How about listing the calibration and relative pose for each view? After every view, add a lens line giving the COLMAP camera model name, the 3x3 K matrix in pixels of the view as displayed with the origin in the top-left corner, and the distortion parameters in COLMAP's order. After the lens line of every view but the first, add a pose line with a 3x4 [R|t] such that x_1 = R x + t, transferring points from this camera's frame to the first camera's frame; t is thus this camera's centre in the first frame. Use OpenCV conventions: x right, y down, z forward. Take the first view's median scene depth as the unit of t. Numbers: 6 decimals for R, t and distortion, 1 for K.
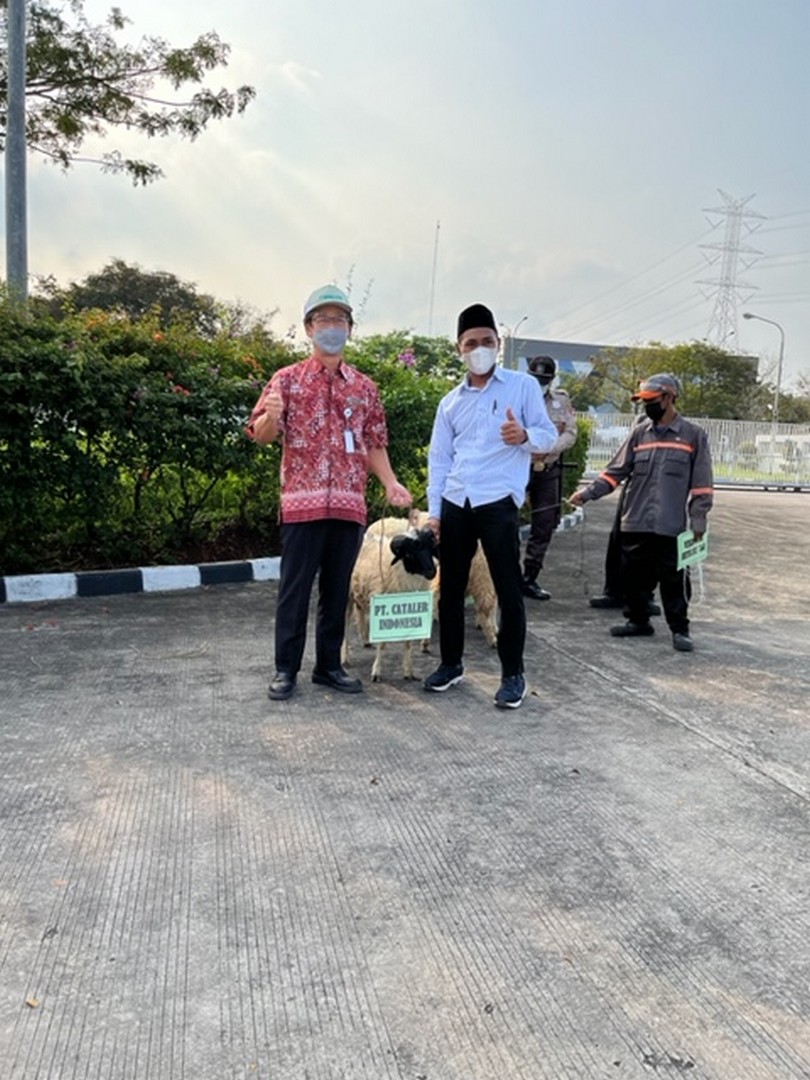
lens RADIAL K [[853.6, 0, 400.2], [0, 853.6, 539.4], [0, 0, 1]] dist [0.058195, -0.087810]
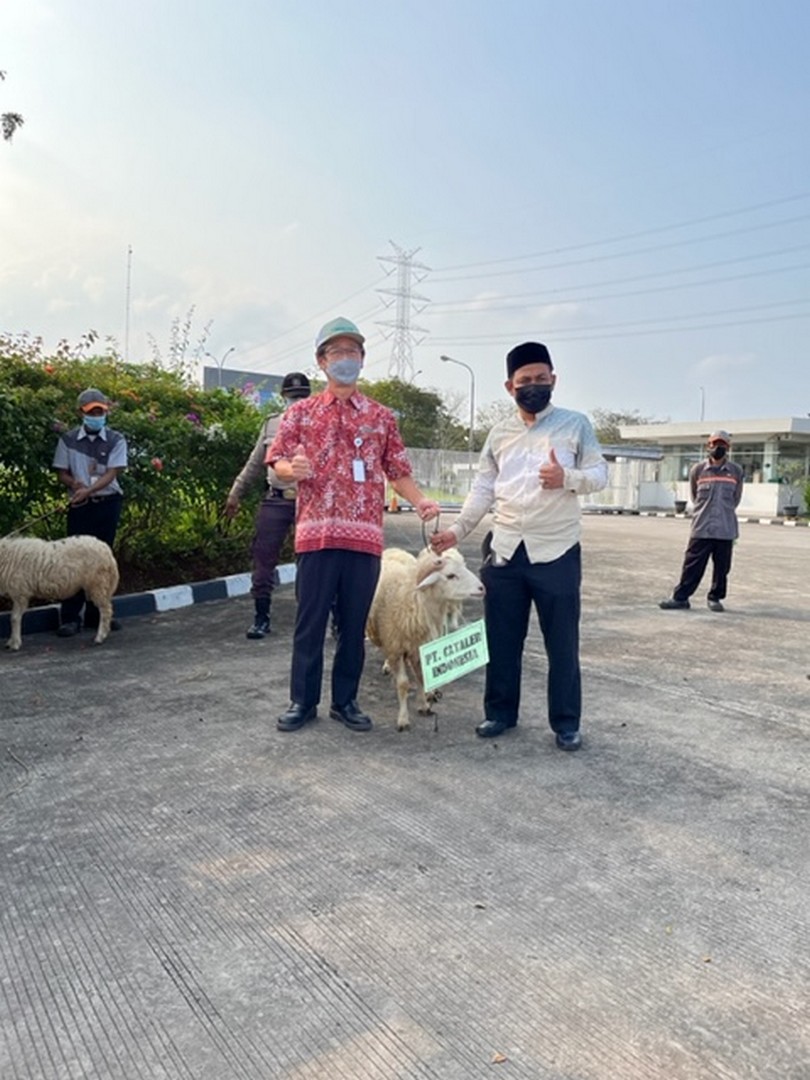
lens RADIAL K [[837.3, 0, 406.1], [0, 837.3, 547.6], [0, 0, 1]] dist [0.055265, -0.077861]
pose [[0.931975, -0.043078, 0.359953, -0.517561], [0.050278, 0.998678, -0.010659, -0.003936], [-0.359018, 0.028032, 0.932910, -0.102805]]
